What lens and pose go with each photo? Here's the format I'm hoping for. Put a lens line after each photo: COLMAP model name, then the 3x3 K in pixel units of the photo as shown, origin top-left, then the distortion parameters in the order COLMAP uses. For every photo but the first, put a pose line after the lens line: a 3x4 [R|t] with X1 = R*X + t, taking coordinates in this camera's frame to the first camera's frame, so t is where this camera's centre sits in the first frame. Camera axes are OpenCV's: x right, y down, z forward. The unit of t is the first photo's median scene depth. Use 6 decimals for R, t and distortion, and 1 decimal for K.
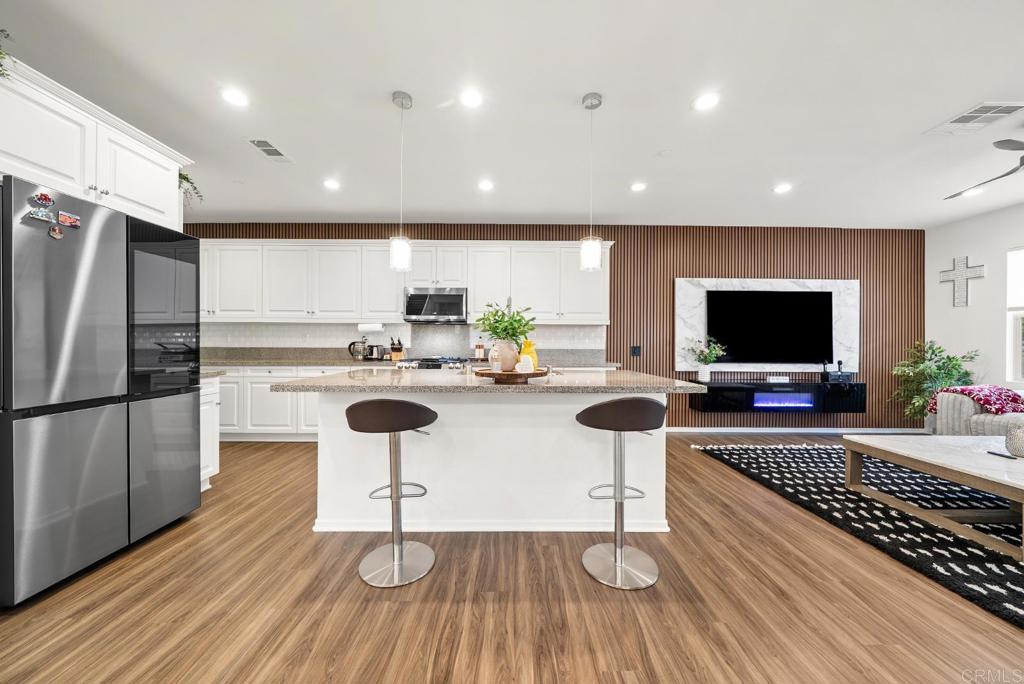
lens RADIAL K [[357.8, 0, 511.1], [0, 357.8, 343.4], [0, 0, 1]] dist [-0.005371, 0.000212]
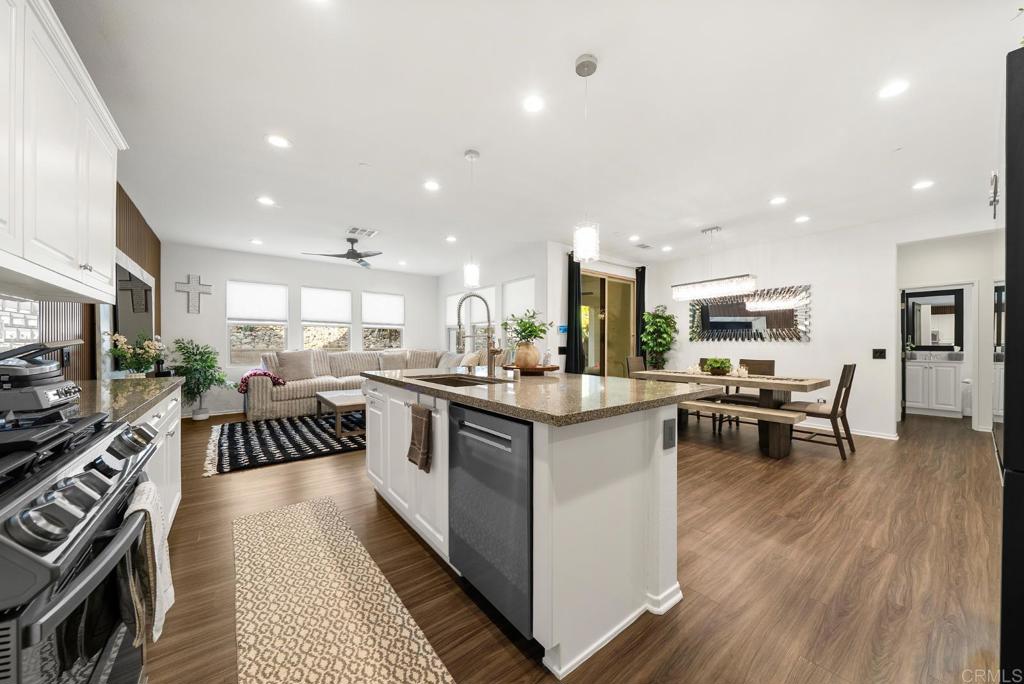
lens RADIAL K [[357.8, 0, 511.1], [0, 357.8, 343.4], [0, 0, 1]] dist [-0.005371, 0.000212]
pose [[-0.605989, -0.004998, 0.795458, -0.603356], [-0.005266, 0.999984, 0.002271, -0.003839], [-0.795456, -0.002813, -0.606005, 1.132470]]
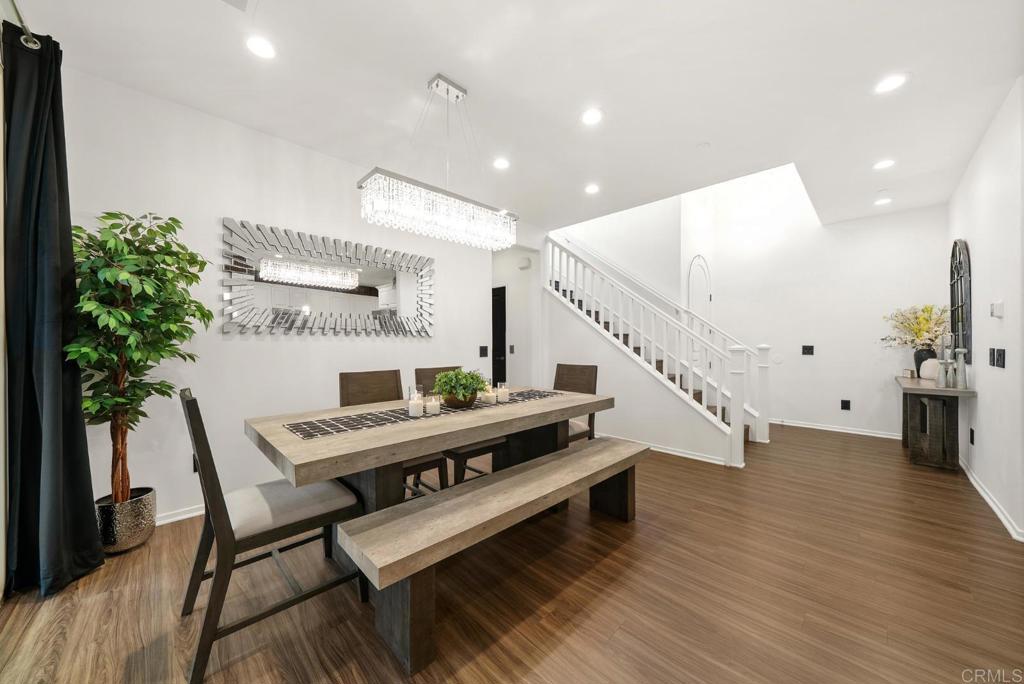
lens RADIAL K [[357.8, 0, 511.1], [0, 357.8, 343.4], [0, 0, 1]] dist [-0.005371, 0.000212]
pose [[-0.716298, -0.003711, -0.697785, 0.417273], [-0.005785, 0.999983, 0.000621, 0.002356], [0.697771, 0.004482, -0.716307, 0.172875]]
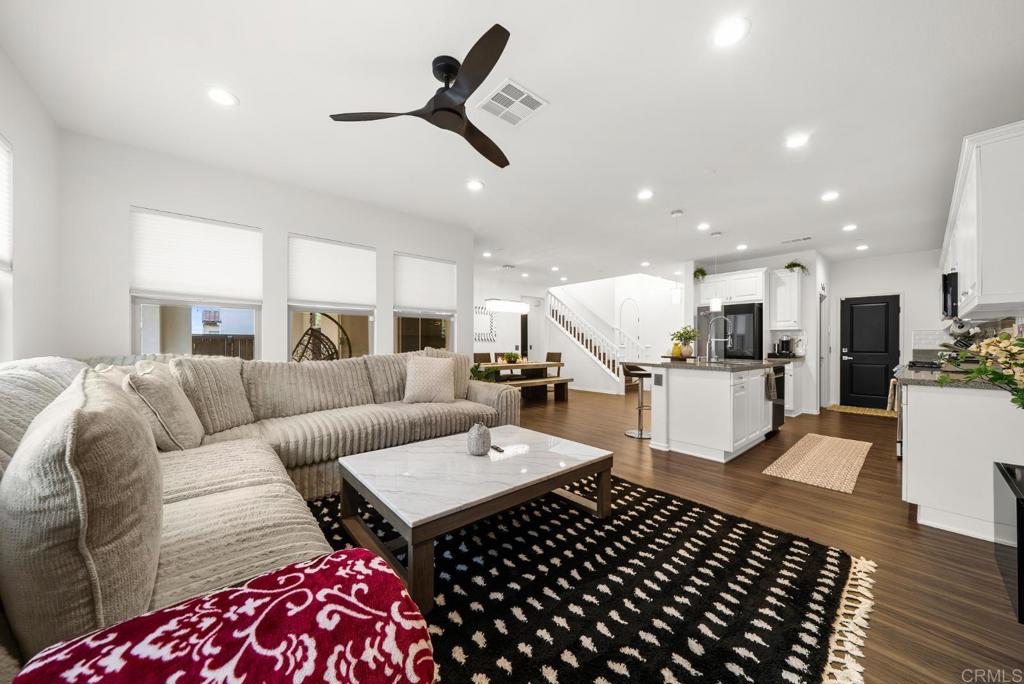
lens RADIAL K [[353.6, 0, 510.0], [0, 353.6, 344.5], [0, 0, 1]] dist [-0.003902, -0.000215]
pose [[-0.765876, -0.006853, -0.642952, 1.403409], [-0.008579, 0.999963, -0.000439, 0.008442], [0.642931, 0.005180, -0.765906, 1.256392]]
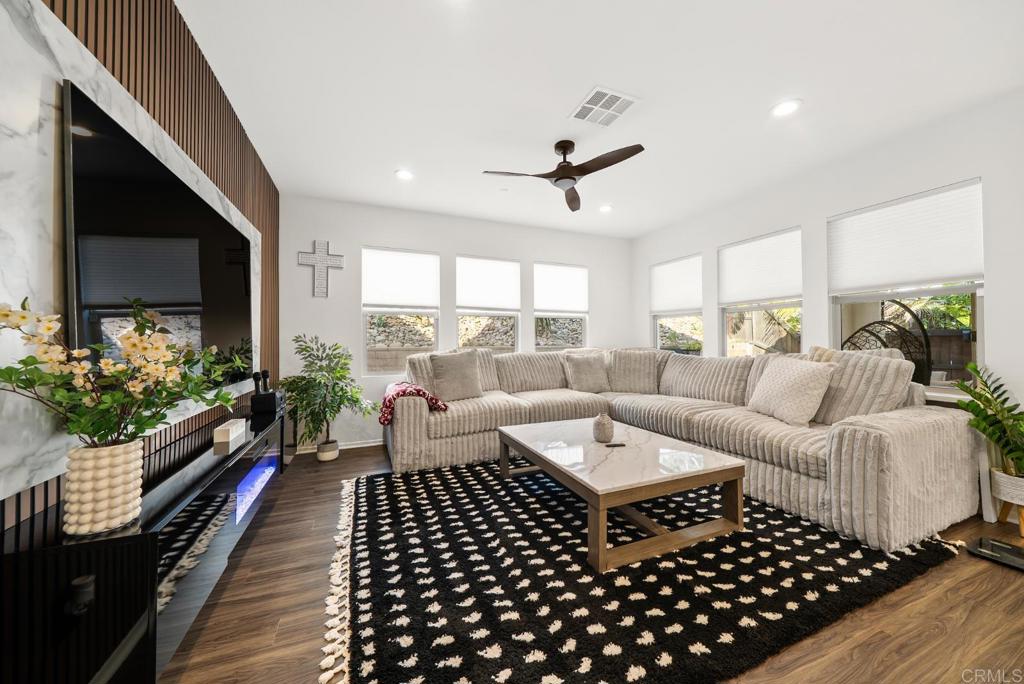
lens RADIAL K [[356.8, 0, 511.8], [0, 356.8, 334.1], [0, 0, 1]] dist [-0.004934, 0.000126]
pose [[-0.375896, 0.014888, 0.926542, 0.361834], [0.002613, 0.999884, -0.015006, 0.002637], [-0.926658, -0.003220, -0.375891, 1.165503]]
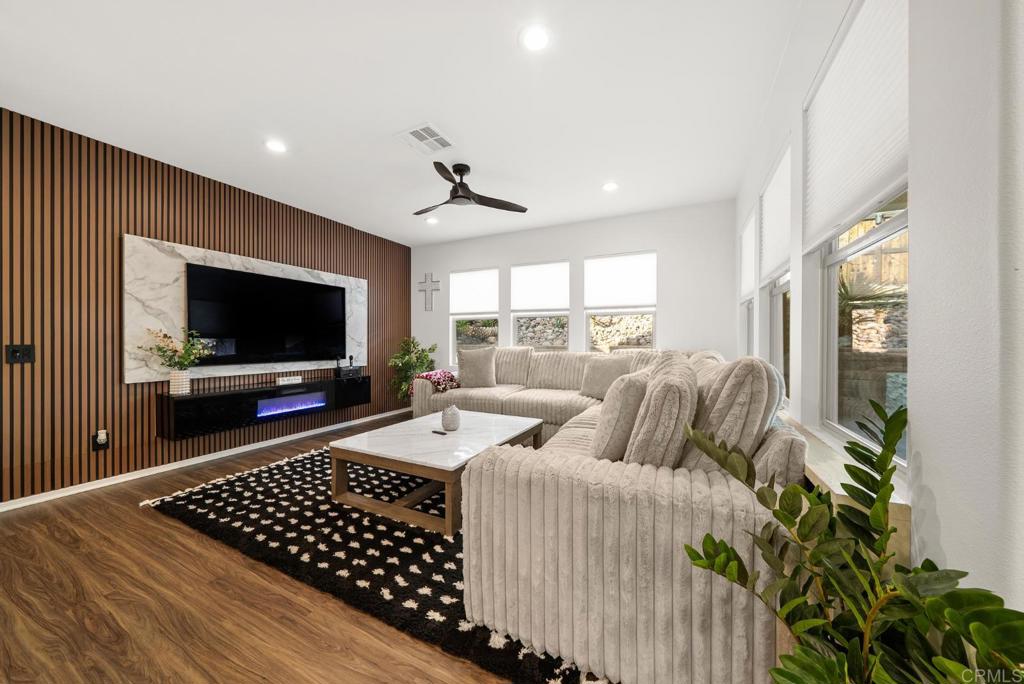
lens RADIAL K [[353.4, 0, 509.3], [0, 353.4, 341.0], [0, 0, 1]] dist [-0.001585, -0.000032]
pose [[0.457820, -0.006834, 0.889019, 0.308526], [0.002820, 0.999977, 0.006235, 0.001880], [-0.889040, -0.000347, 0.457829, 0.174813]]
